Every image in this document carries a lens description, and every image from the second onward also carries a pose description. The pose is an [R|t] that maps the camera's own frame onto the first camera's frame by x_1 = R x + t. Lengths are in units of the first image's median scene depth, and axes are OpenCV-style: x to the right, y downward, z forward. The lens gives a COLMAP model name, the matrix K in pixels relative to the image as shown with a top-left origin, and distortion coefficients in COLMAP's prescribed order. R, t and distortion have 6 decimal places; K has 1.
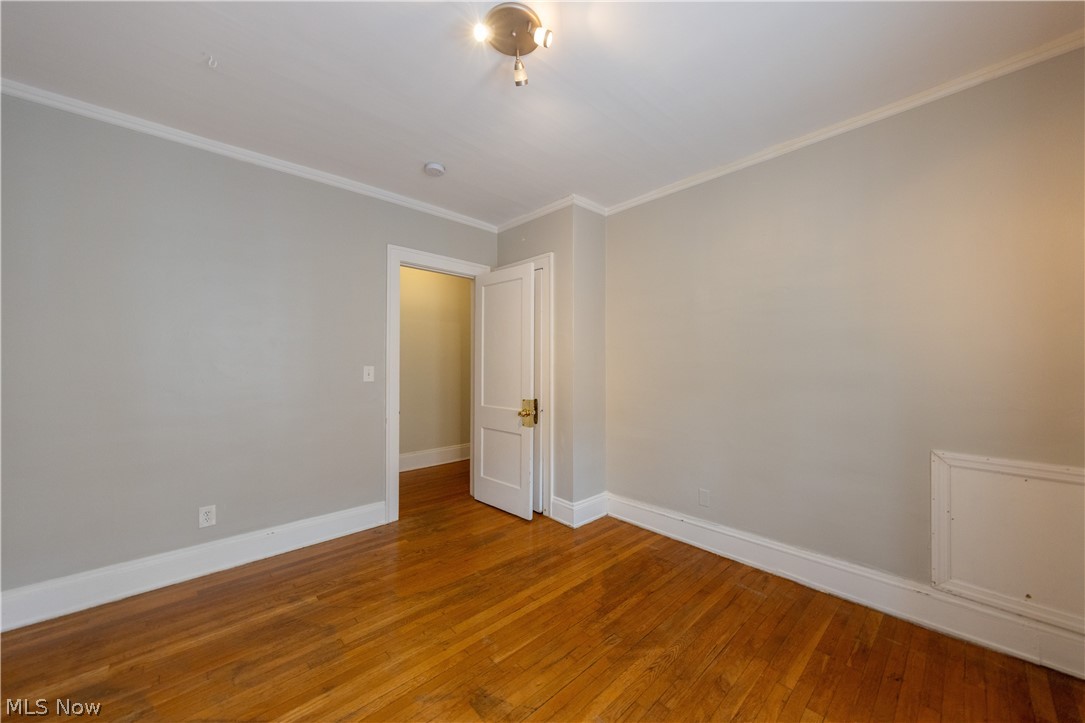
lens RADIAL K [[394.1, 0, 549.4], [0, 394.1, 364.5], [0, 0, 1]] dist [0.002194, -0.000217]
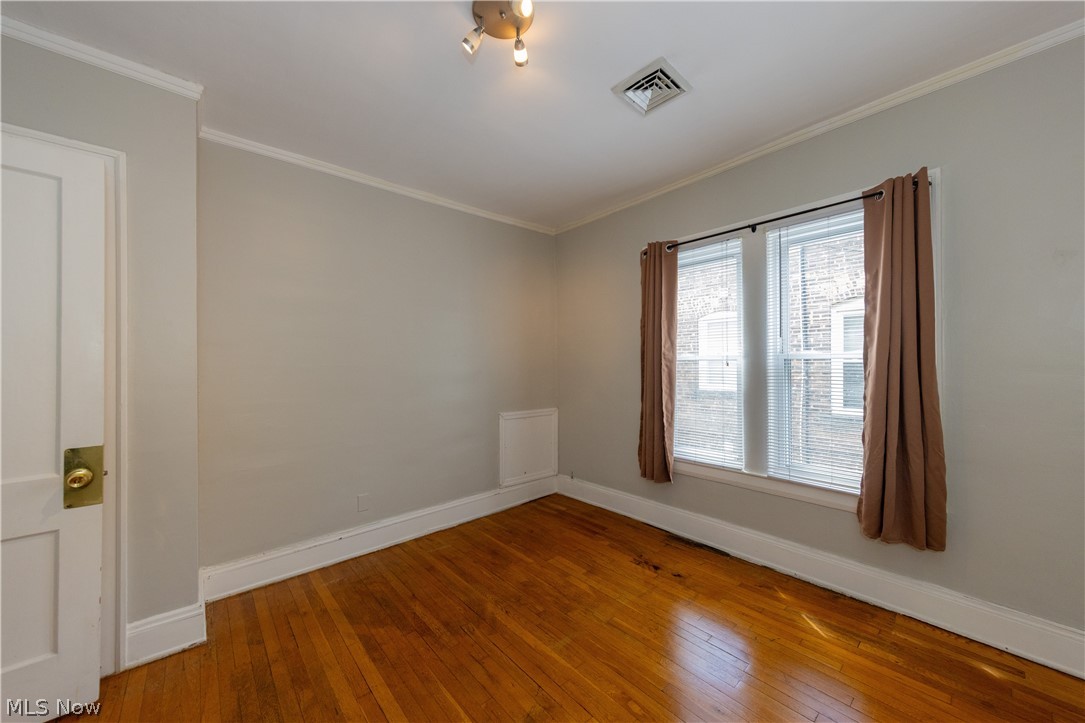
lens RADIAL K [[394.1, 0, 549.4], [0, 394.1, 364.5], [0, 0, 1]] dist [0.002194, -0.000217]
pose [[0.026333, -0.004492, 0.999643, -0.756781], [0.013630, 0.999899, 0.004134, -0.014499], [-0.999560, 0.013516, 0.026391, 0.630450]]
